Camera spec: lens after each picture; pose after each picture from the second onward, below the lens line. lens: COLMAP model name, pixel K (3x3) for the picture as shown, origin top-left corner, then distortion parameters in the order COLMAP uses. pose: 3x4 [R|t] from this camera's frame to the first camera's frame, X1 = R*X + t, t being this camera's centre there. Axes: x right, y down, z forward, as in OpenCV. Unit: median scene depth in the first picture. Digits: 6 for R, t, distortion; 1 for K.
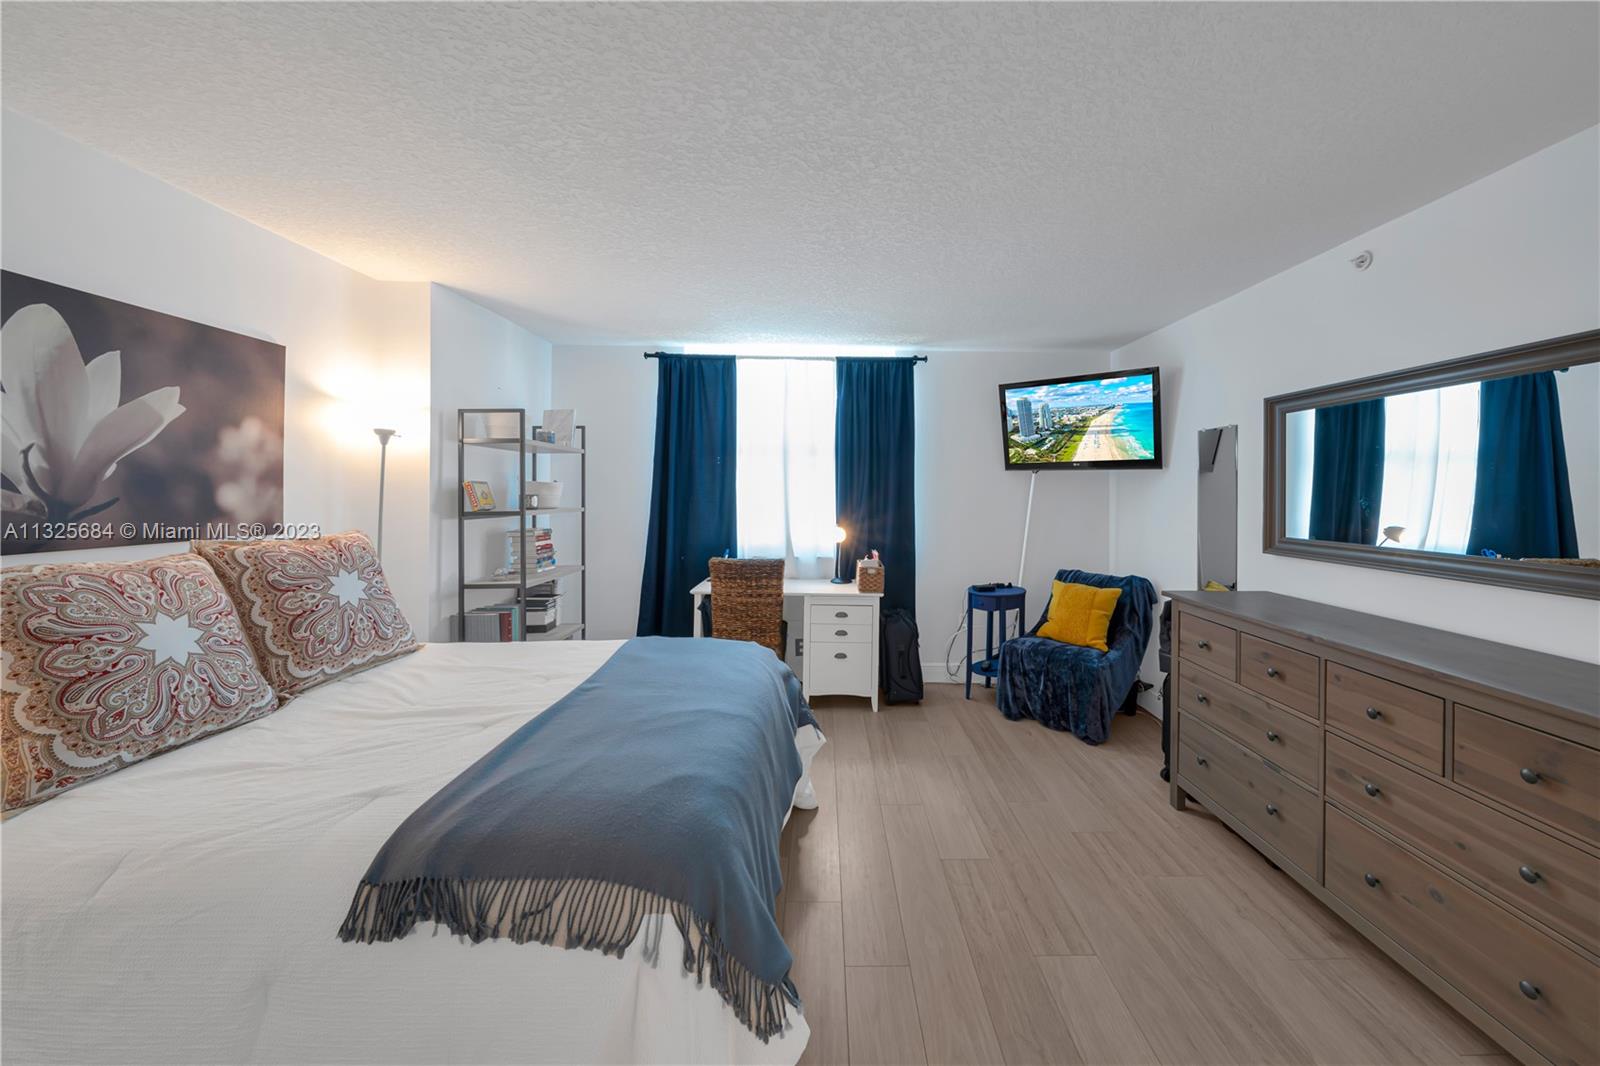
lens RADIAL K [[558.1, 0, 831.1], [0, 558.1, 489.6], [0, 0, 1]] dist [-0.000635, -0.000261]
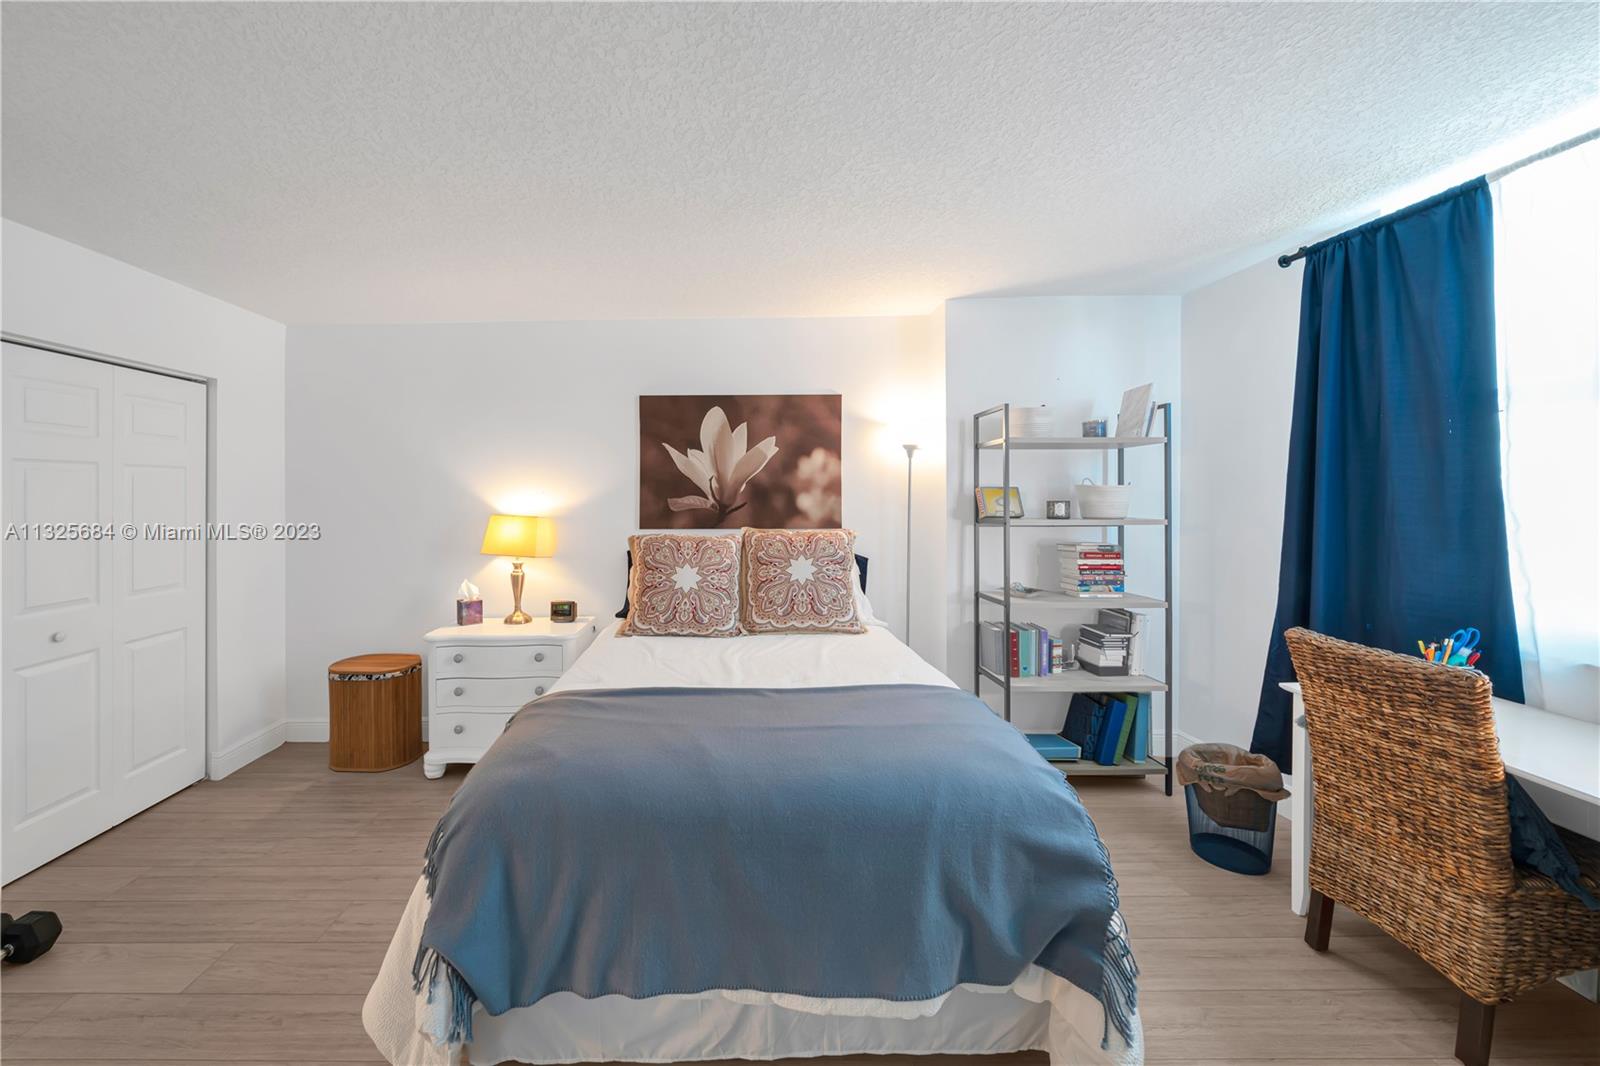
lens RADIAL K [[568.6, 0, 712.8], [0, 568.6, 497.6], [0, 0, 1]] dist [-0.002400, -0.000258]
pose [[-0.021895, -0.001474, -0.999759, 0.342690], [0.008291, 0.999964, -0.001656, 0.001012], [0.999726, -0.008325, -0.021882, 0.536488]]
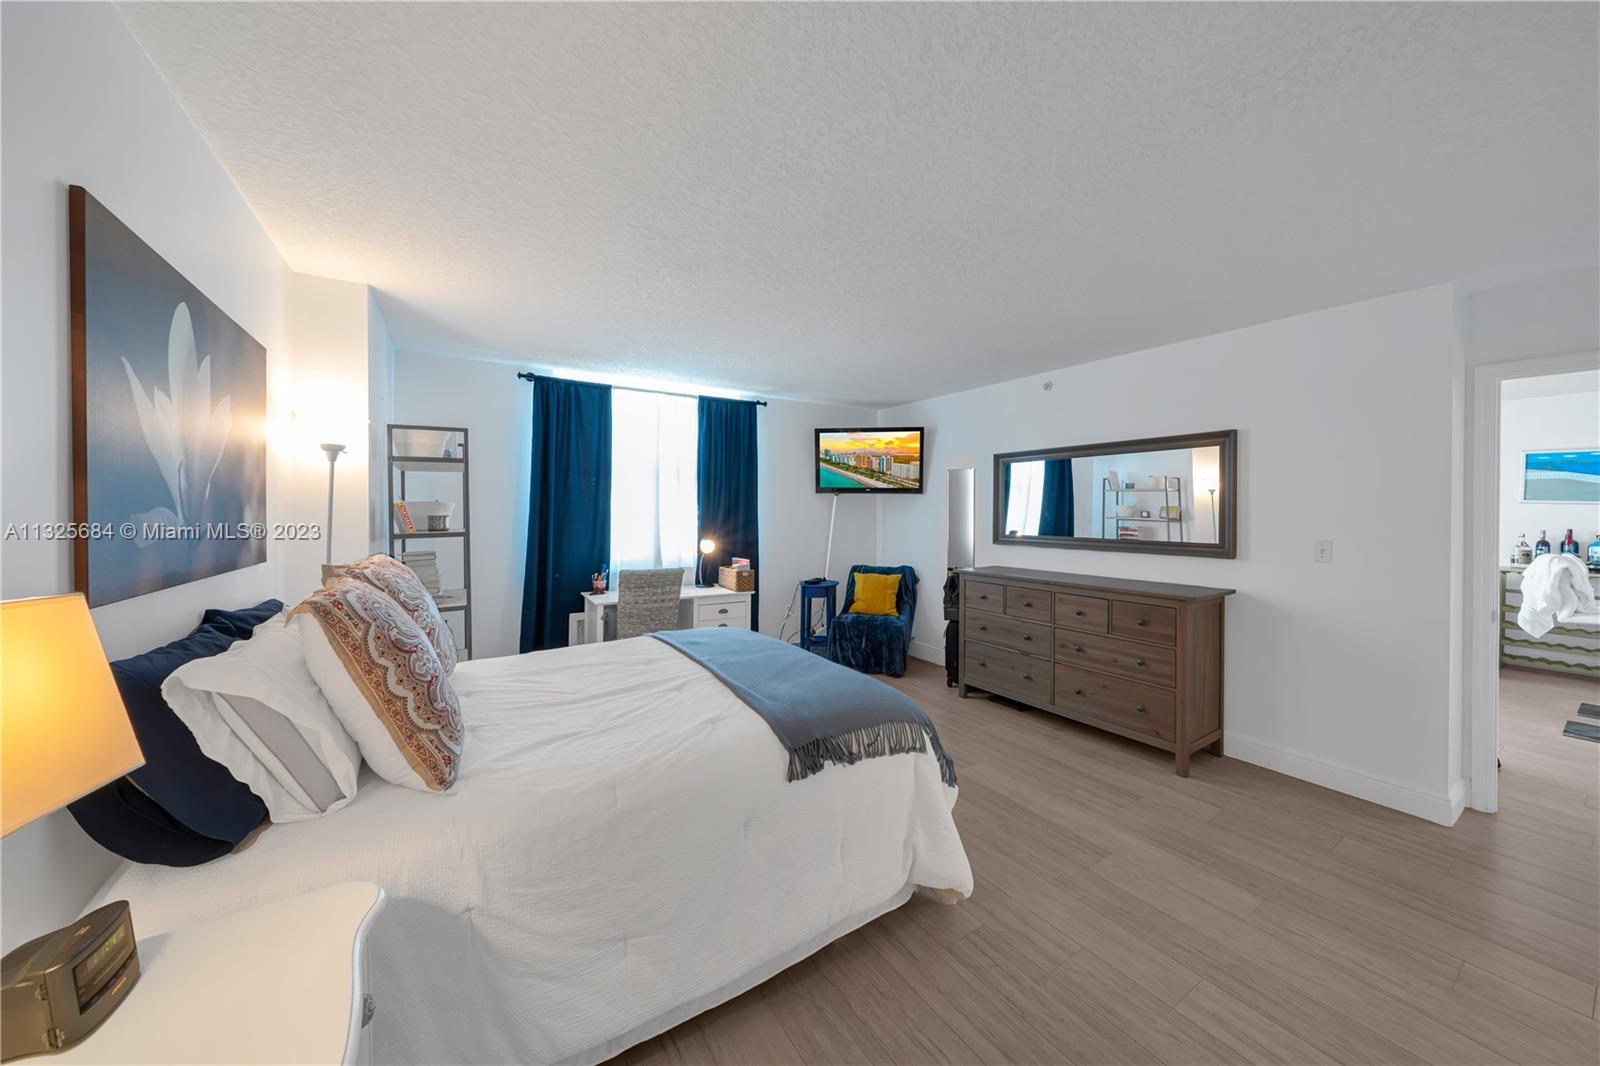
lens RADIAL K [[560.3, 0, 781.4], [0, 560.3, 513.9], [0, 0, 1]] dist [-0.001342, 0.000078]
pose [[0.862311, -0.010034, 0.506279, -0.554360], [0.004505, 0.999916, 0.012143, -0.002946], [-0.506358, -0.008190, 0.862284, -0.134225]]
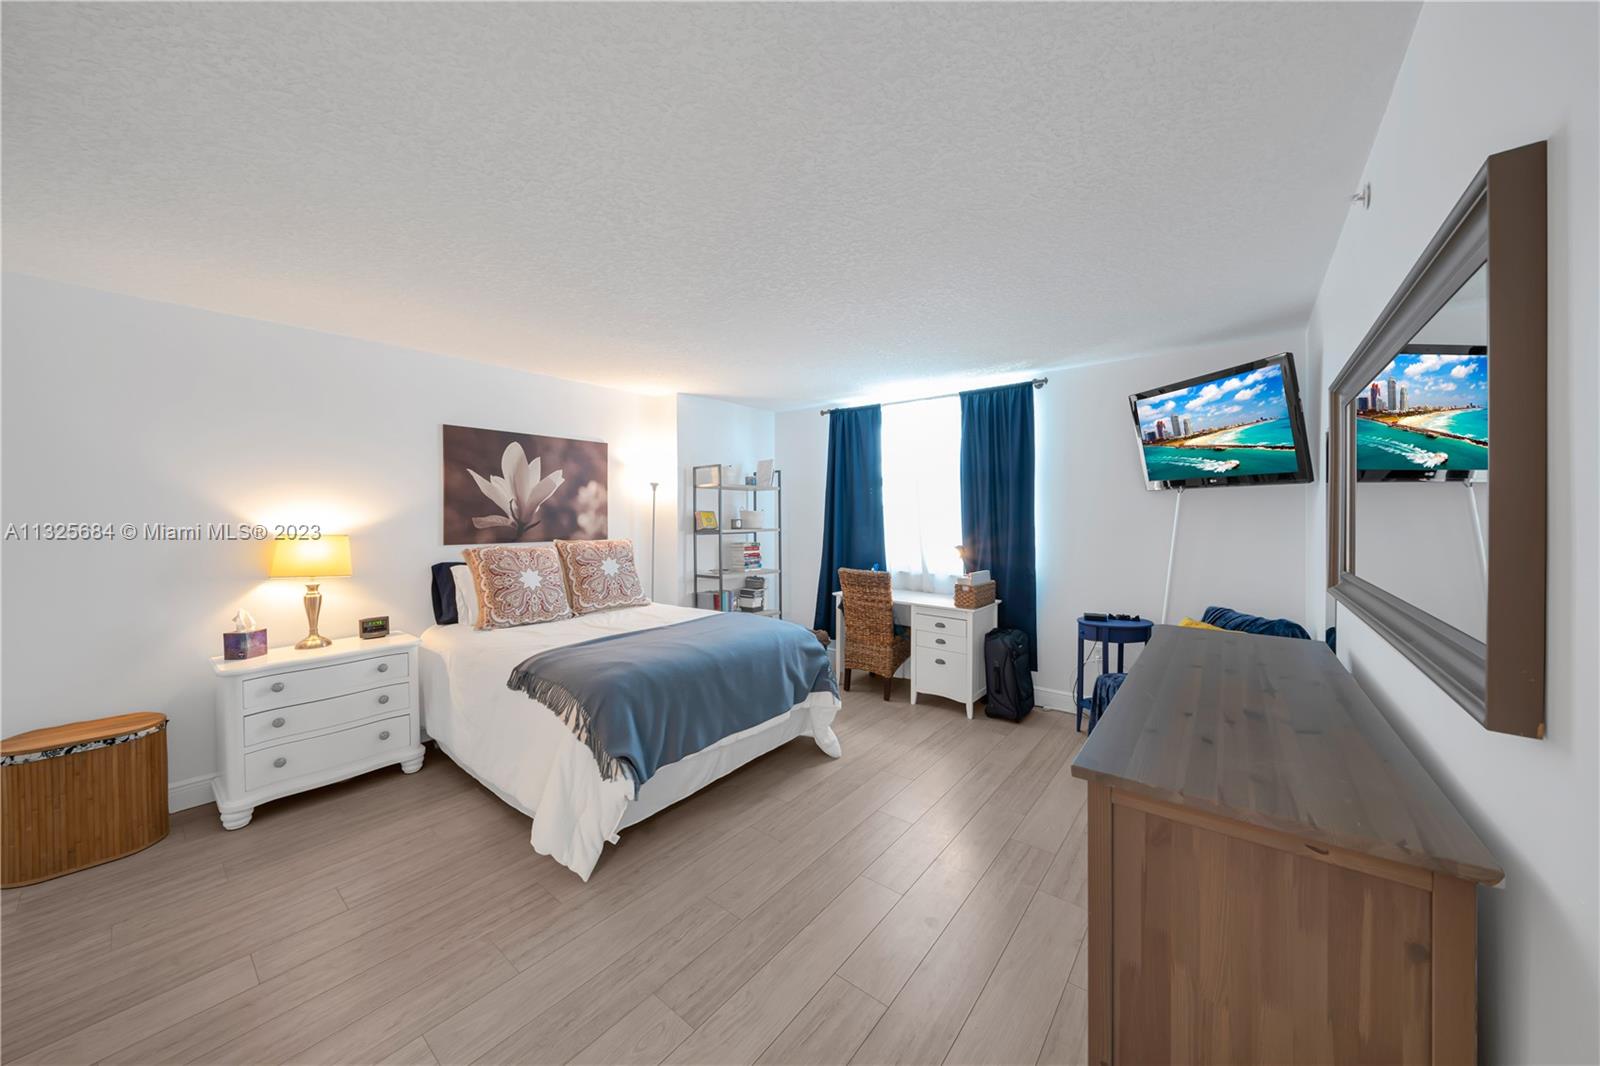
lens RADIAL K [[545.4, 0, 797.1], [0, 545.4, 522.3], [0, 0, 1]] dist [0.000022, 0.000029]
pose [[0.767169, 0.000126, -0.641445, 0.568077], [0.007918, 0.999922, 0.009666, 0.004386], [0.641396, -0.012495, 0.767108, -0.029237]]
